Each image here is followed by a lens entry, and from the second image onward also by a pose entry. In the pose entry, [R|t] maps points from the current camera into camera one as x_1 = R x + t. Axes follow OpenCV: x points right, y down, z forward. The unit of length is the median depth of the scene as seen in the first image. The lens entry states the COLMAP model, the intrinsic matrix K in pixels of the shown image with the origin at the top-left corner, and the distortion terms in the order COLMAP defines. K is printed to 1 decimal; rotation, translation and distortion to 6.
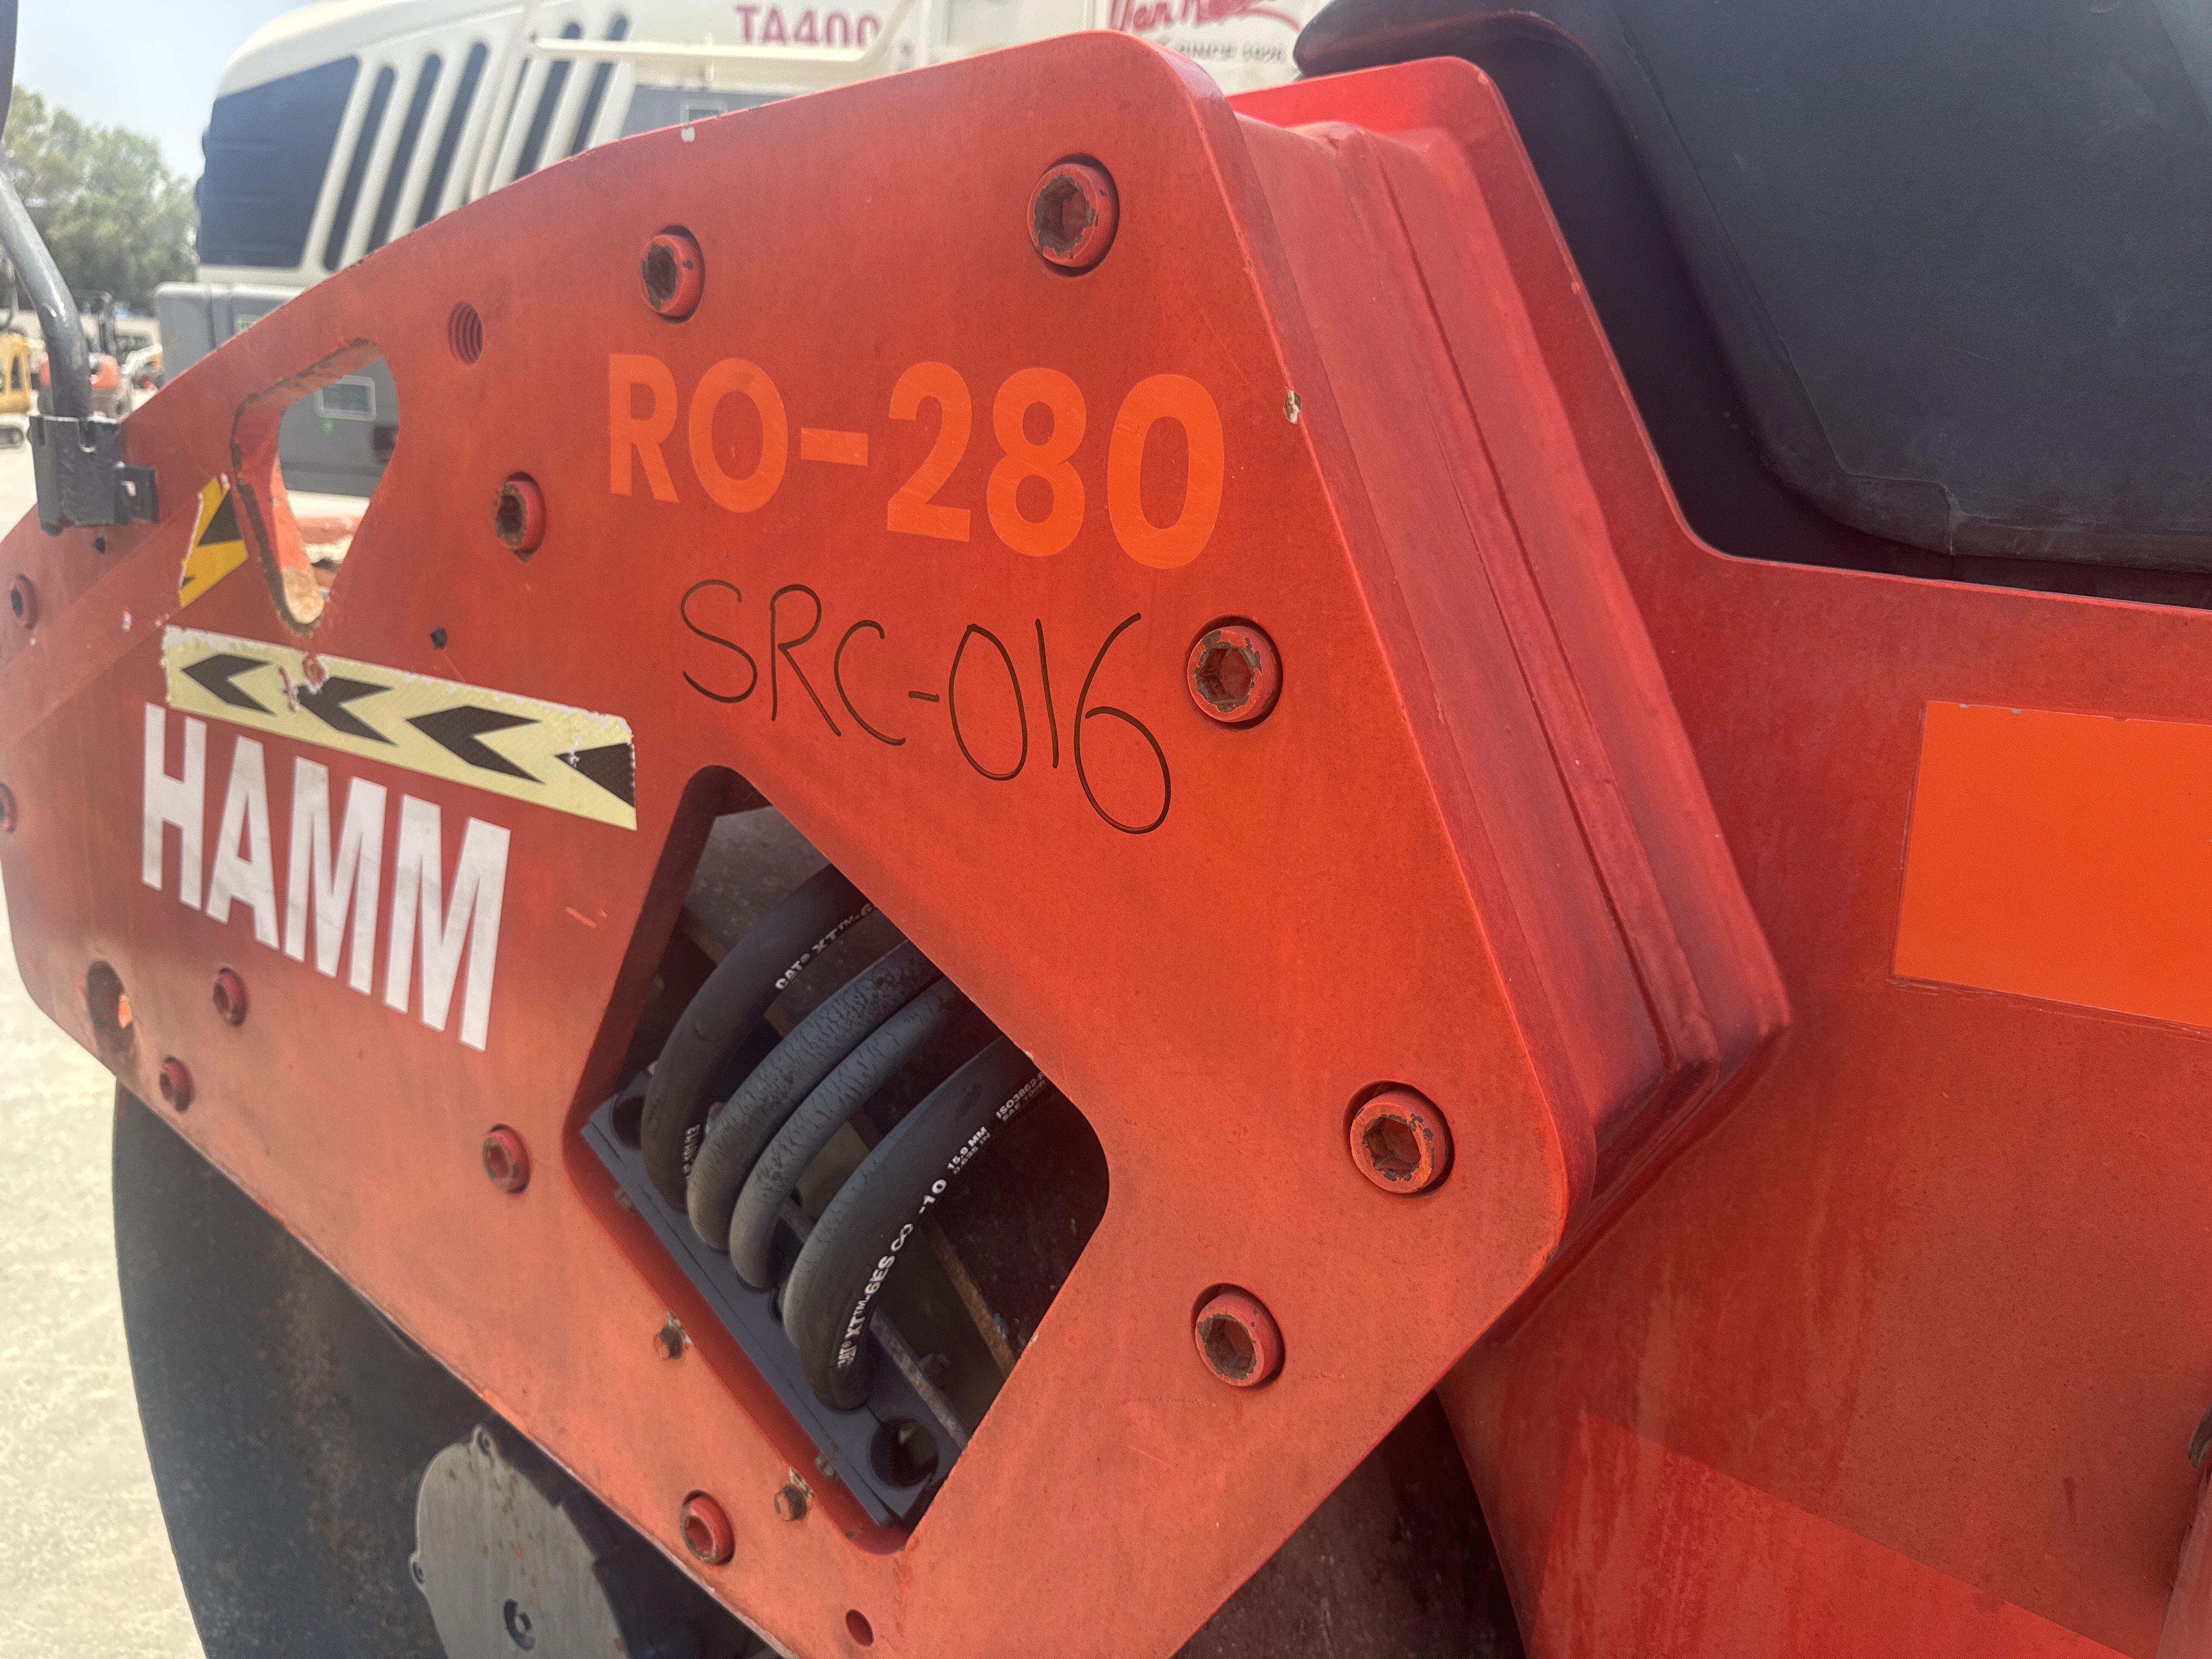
lens RADIAL K [[1584.2, 0, 1114.5], [0, 1584.2, 830.0], [0, 0, 1]] dist [0.091412, -0.151450]
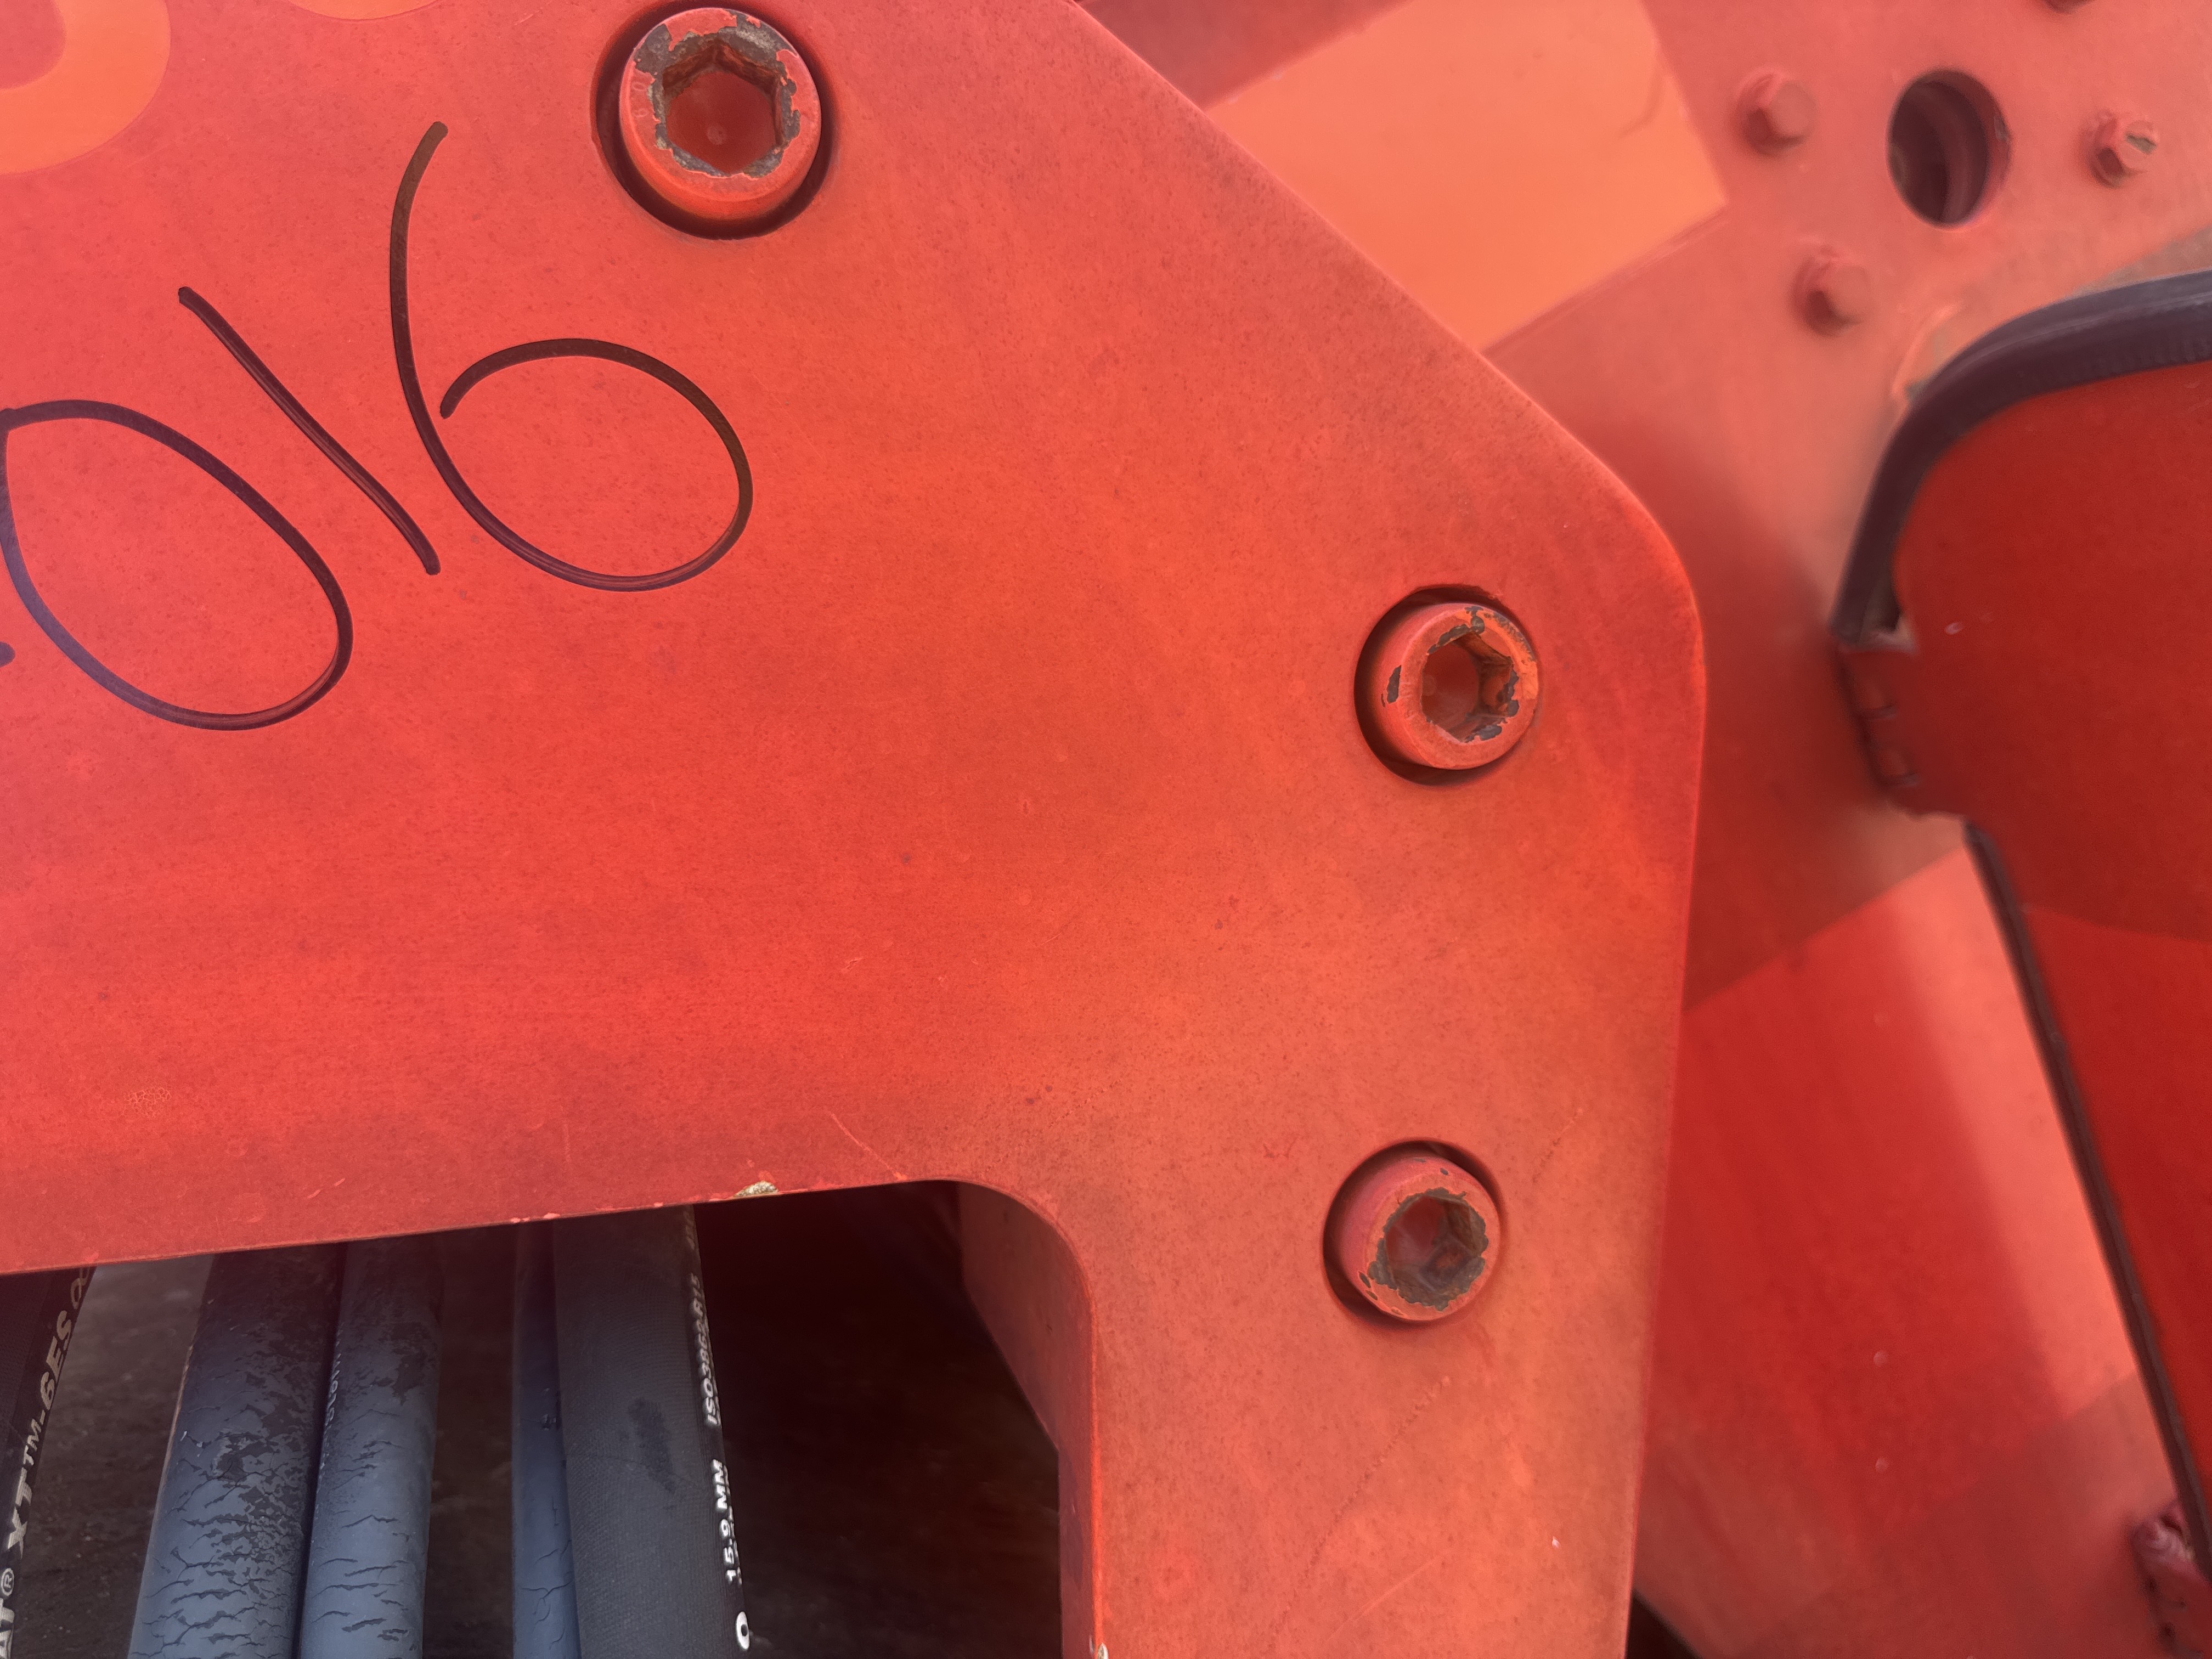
lens RADIAL K [[1584.2, 0, 1114.5], [0, 1584.2, 830.0], [0, 0, 1]] dist [0.091412, -0.151450]
pose [[0.490627, -0.491984, 0.719191, -0.265379], [0.634345, 0.767520, 0.092300, 0.081351], [-0.597404, 0.410930, 0.688654, 0.552367]]
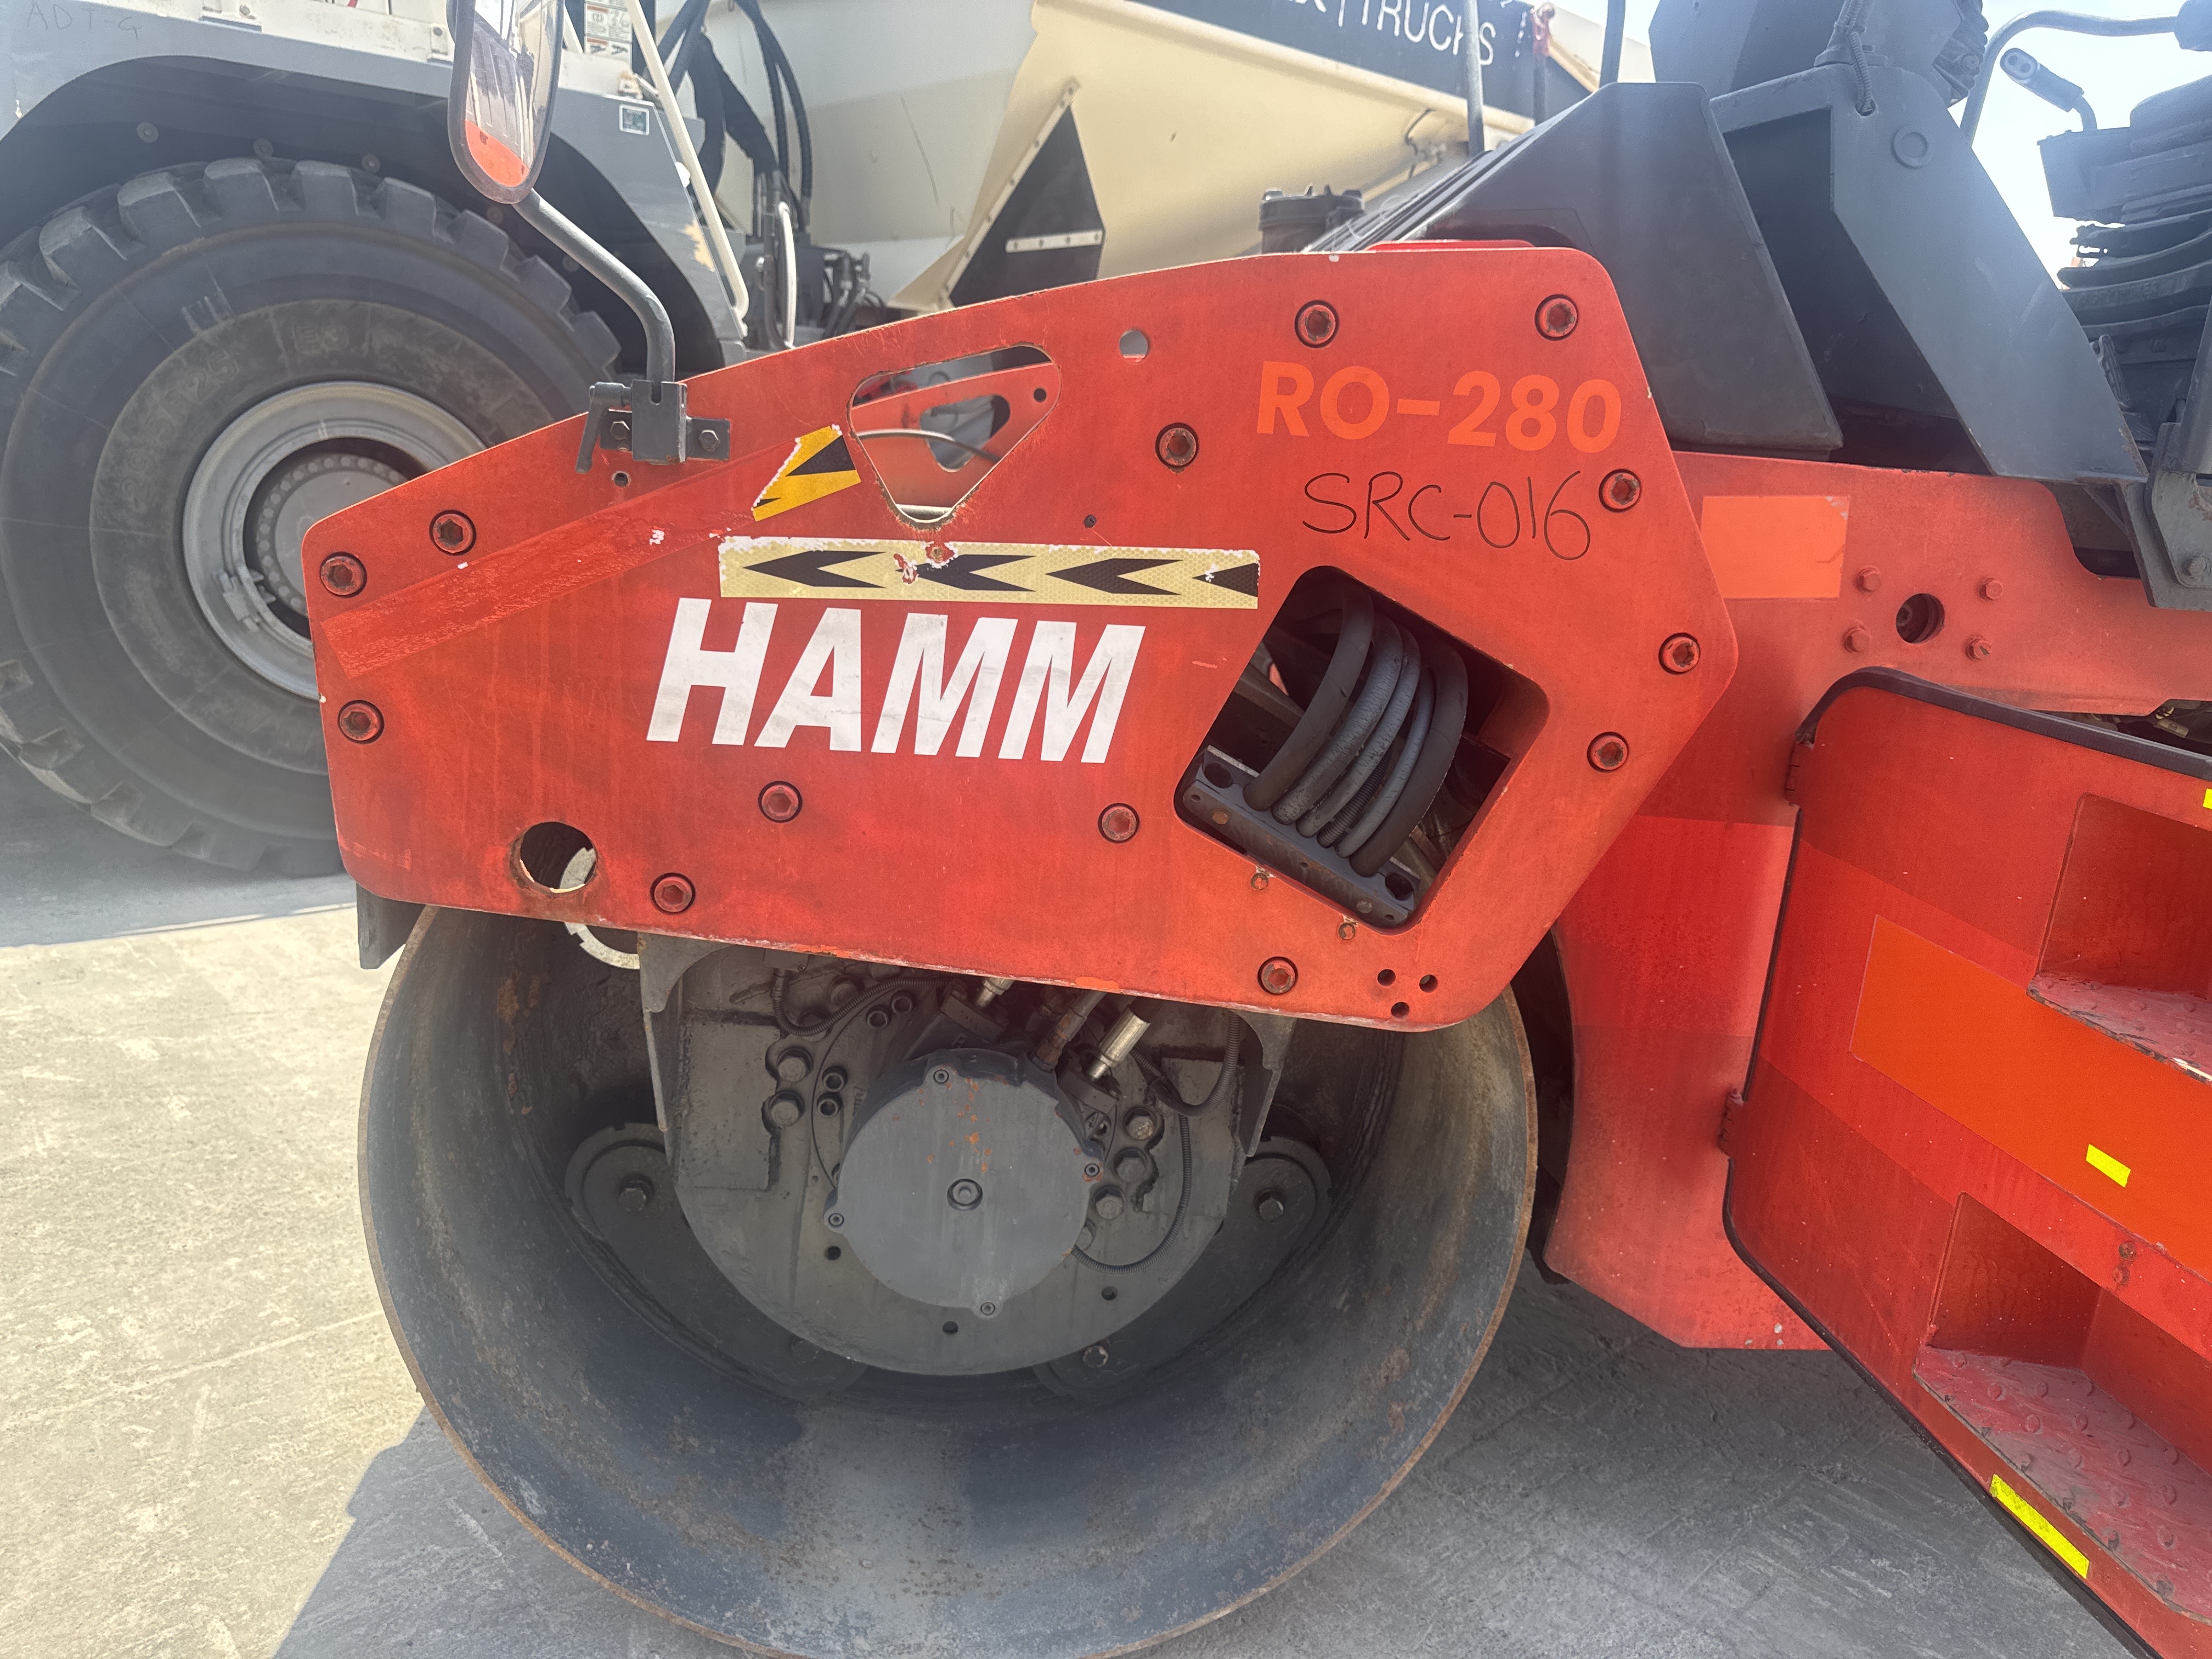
lens RADIAL K [[1626.3, 0, 1104.6], [0, 1626.3, 836.3], [0, 0, 1]] dist [0.223820, -0.411456]
pose [[0.734200, -0.167960, 0.657829, -2.061588], [0.152958, 0.984927, 0.080761, 0.096418], [-0.661479, 0.041325, 0.748825, -0.420490]]
